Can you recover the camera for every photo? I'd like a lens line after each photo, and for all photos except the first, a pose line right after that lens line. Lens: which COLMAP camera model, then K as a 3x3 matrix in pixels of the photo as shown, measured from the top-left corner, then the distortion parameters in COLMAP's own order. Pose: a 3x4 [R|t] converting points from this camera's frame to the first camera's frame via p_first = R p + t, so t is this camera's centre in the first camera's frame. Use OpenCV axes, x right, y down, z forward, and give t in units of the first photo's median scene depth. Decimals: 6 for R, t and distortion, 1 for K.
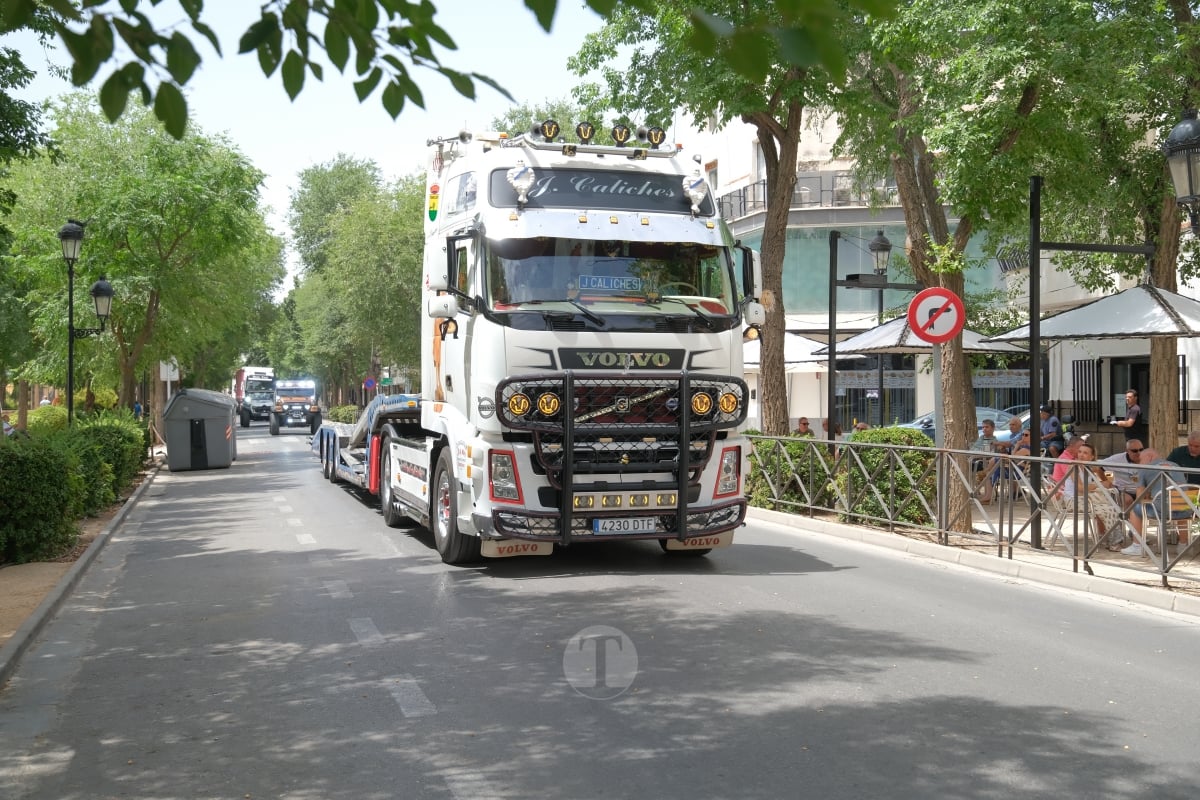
lens RADIAL K [[1381.2, 0, 600.0], [0, 1381.2, 400.0], [0, 0, 1]] dist [-0.011656, -0.051457]
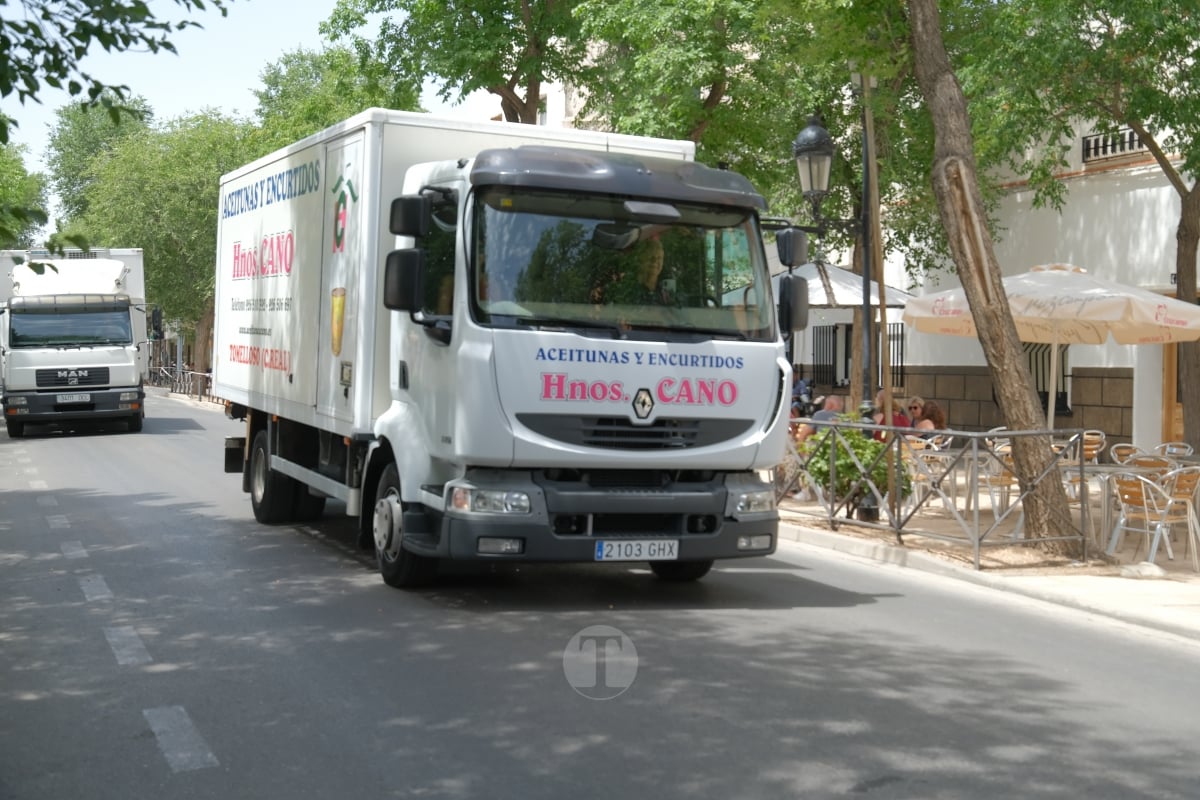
lens RADIAL K [[1535.1, 0, 585.0], [0, 1535.1, 403.5], [0, 0, 1]] dist [0.014533, 0.011920]
pose [[0.994003, 0.009107, 0.108971, 0.050487], [-0.012153, 0.999553, 0.027324, 0.000382], [-0.108673, -0.028484, 0.993669, -0.160332]]
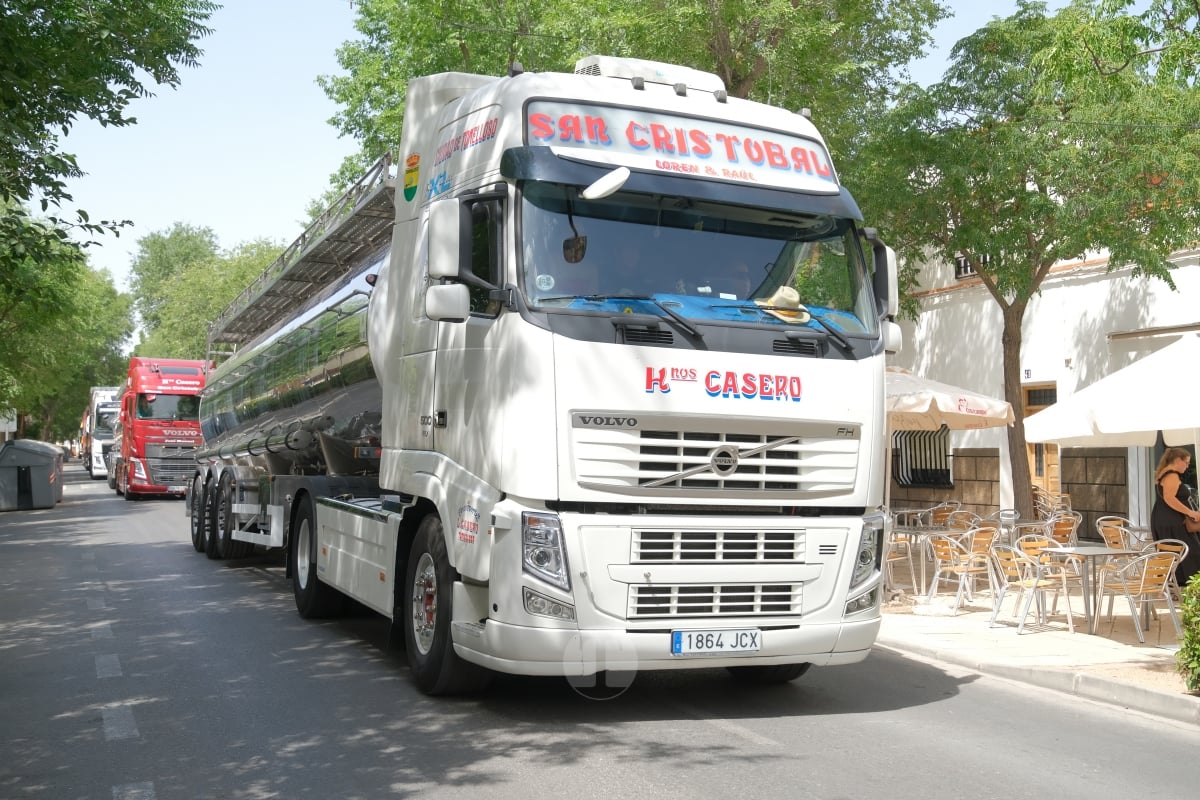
lens RADIAL K [[1381.2, 0, 600.0], [0, 1381.2, 400.0], [0, 0, 1]] dist [-0.011656, -0.051457]
pose [[0.995841, 0.000511, 0.091106, 0.105381], [0.002635, 0.999404, -0.034410, -0.000962], [-0.091069, 0.034507, 0.995247, -0.254927]]
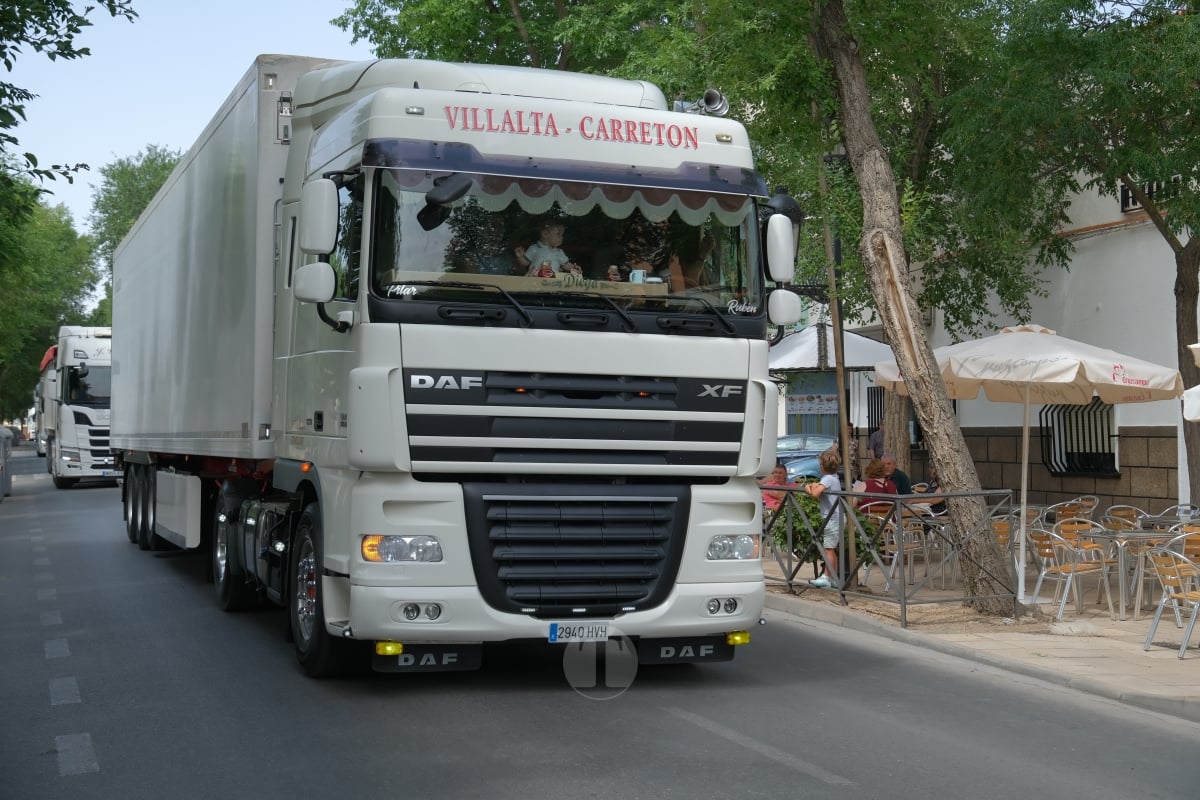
lens RADIAL K [[1758.9, 0, 601.6], [0, 1758.9, 384.4], [0, 0, 1]] dist [-0.003540, -0.019511]
pose [[0.999062, -0.004478, 0.043062, 0.113109], [0.005502, 0.999705, -0.023678, -0.001838], [-0.042944, 0.023893, 0.998792, -0.279537]]
